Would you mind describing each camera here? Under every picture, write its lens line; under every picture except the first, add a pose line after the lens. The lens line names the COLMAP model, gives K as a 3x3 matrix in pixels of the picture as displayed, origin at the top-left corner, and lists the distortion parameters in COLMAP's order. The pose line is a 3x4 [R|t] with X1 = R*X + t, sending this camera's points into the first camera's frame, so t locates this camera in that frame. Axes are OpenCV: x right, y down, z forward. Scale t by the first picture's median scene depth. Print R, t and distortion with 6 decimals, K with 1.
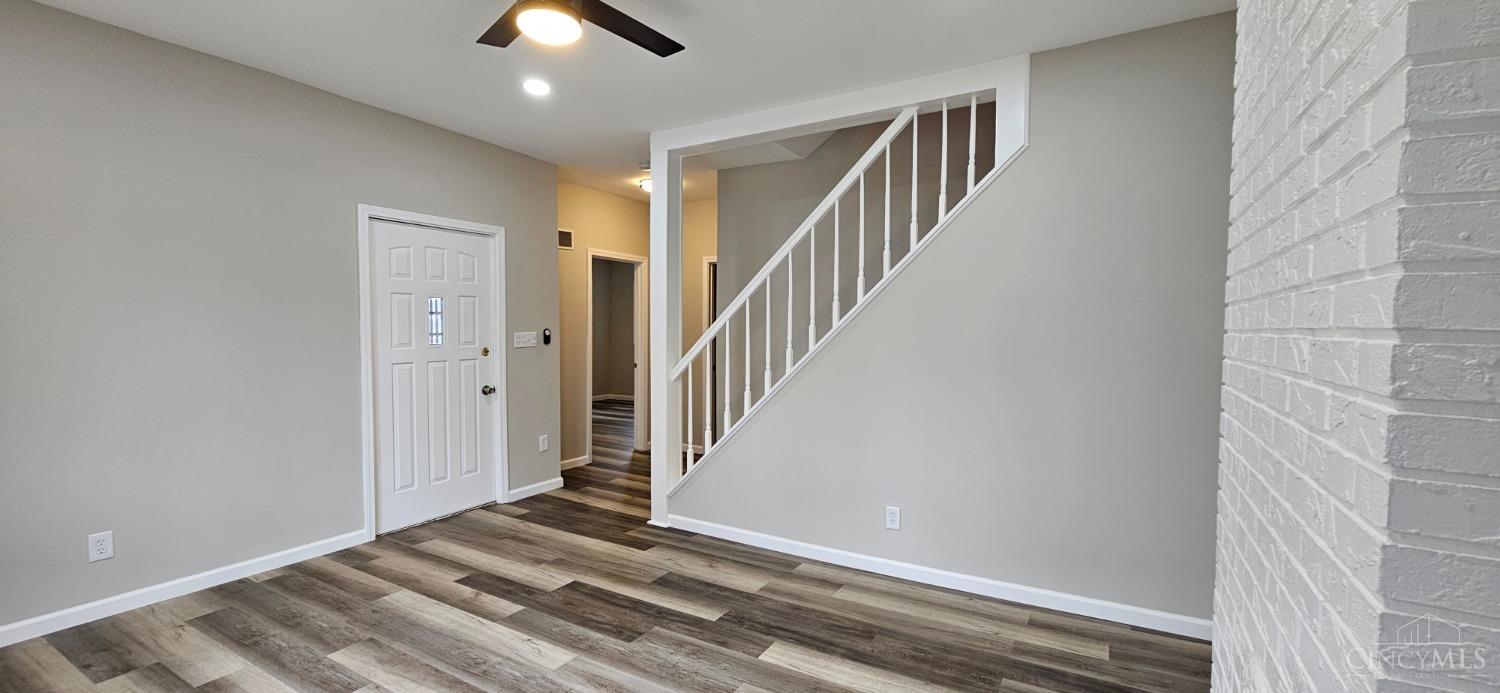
lens RADIAL K [[613.3, 0, 752.8], [0, 613.3, 350.2], [0, 0, 1]] dist [0.000516, -0.000021]
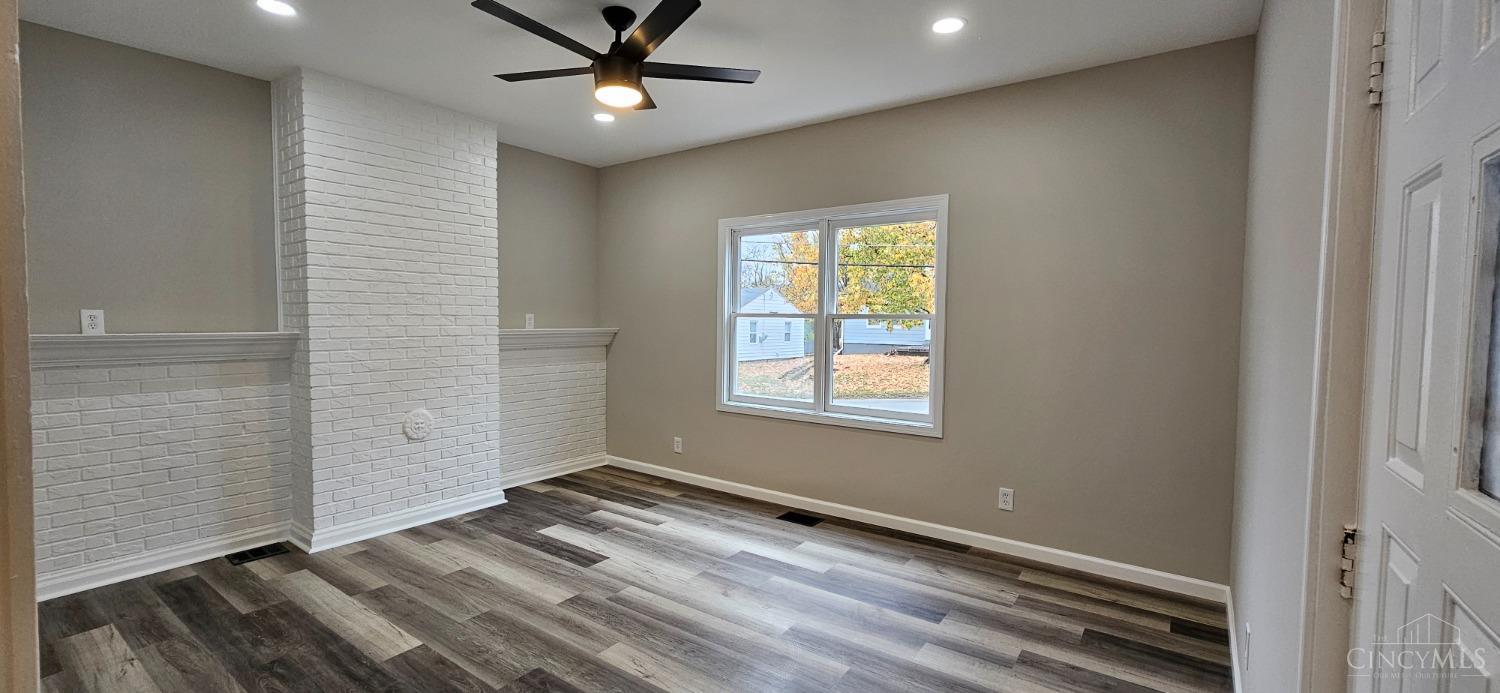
lens RADIAL K [[613.3, 0, 751.5], [0, 613.3, 345.9], [0, 0, 1]] dist [0.000516, -0.000021]
pose [[-0.995937, -0.020634, 0.087654, -0.595958], [-0.012537, 0.995686, 0.091938, -0.086679], [-0.089173, 0.090465, -0.991899, 1.863467]]
